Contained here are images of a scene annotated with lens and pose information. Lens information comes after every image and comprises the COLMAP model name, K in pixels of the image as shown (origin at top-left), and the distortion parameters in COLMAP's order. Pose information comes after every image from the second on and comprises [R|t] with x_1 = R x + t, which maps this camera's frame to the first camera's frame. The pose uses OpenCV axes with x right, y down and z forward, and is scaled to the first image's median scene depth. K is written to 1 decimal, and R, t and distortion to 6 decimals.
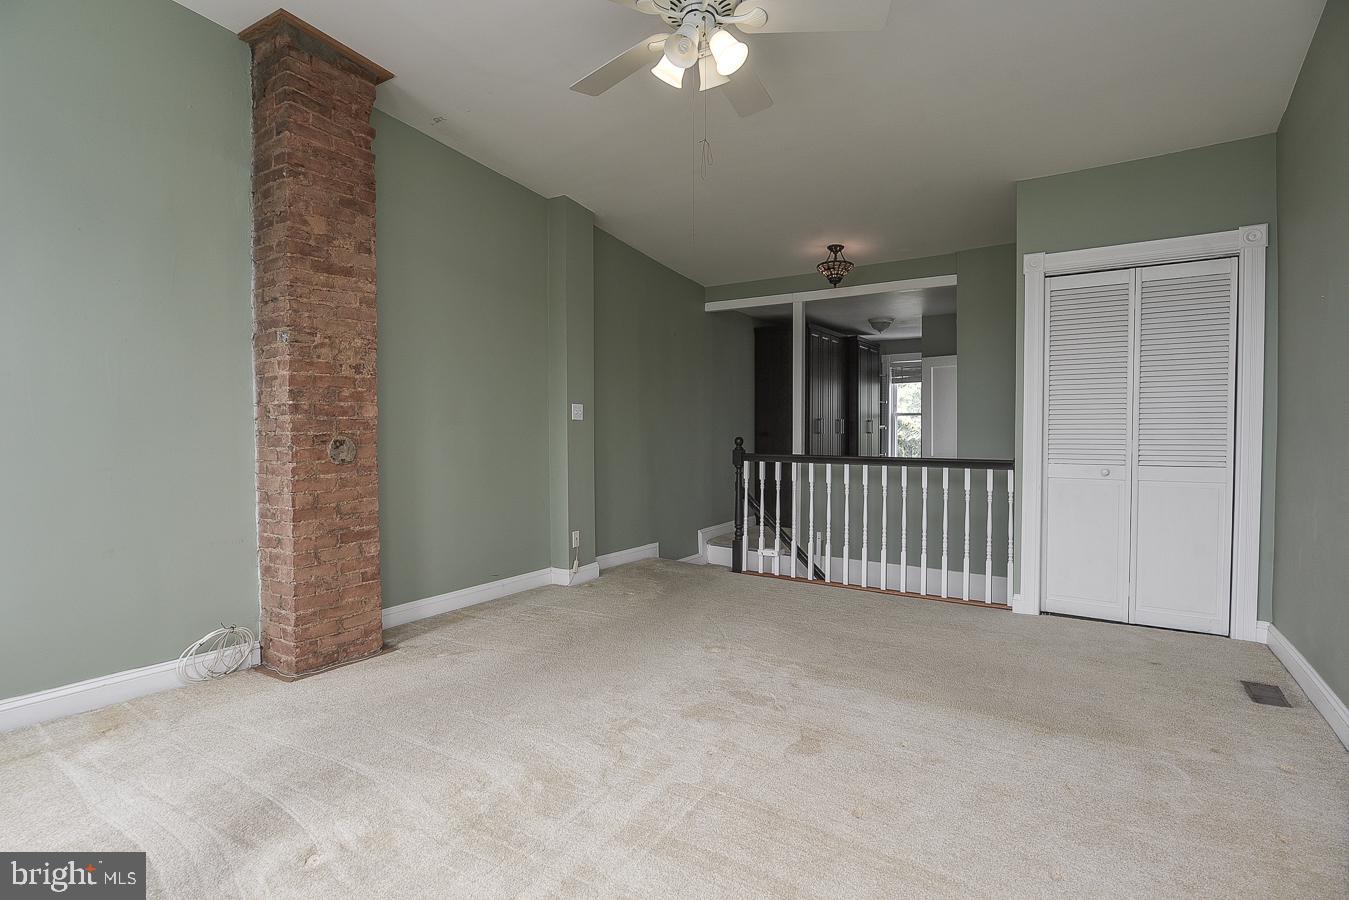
lens RADIAL K [[669.5, 0, 673.2], [0, 669.5, 444.1], [0, 0, 1]] dist [-0.006106, -0.000222]
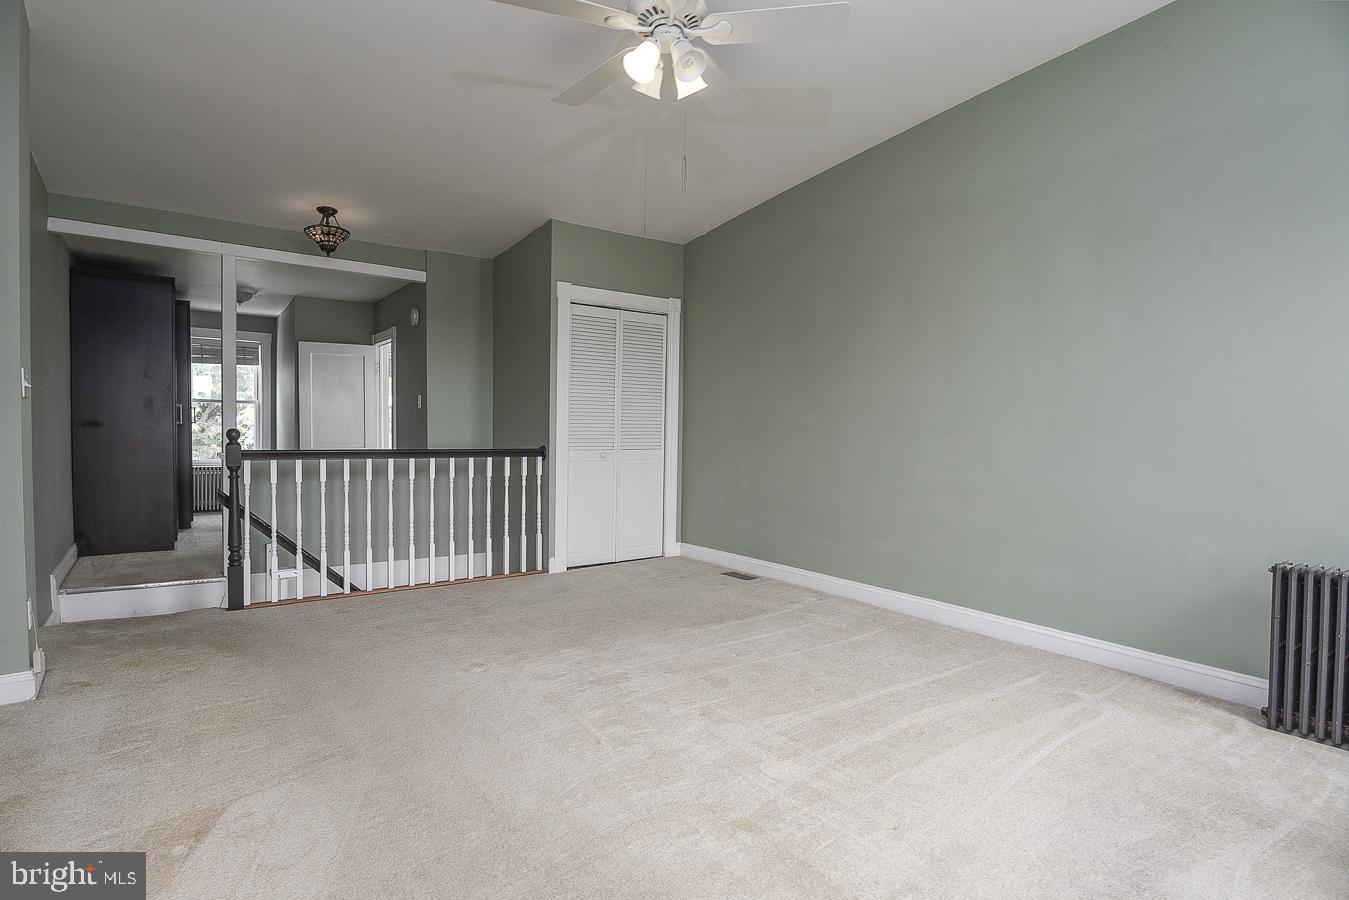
lens RADIAL K [[669.5, 0, 673.2], [0, 669.5, 444.1], [0, 0, 1]] dist [-0.006106, -0.000222]
pose [[0.354431, -0.022699, 0.934807, -0.503918], [0.006405, 0.999741, 0.021847, -0.008117], [-0.935060, -0.001756, 0.354485, 0.329710]]
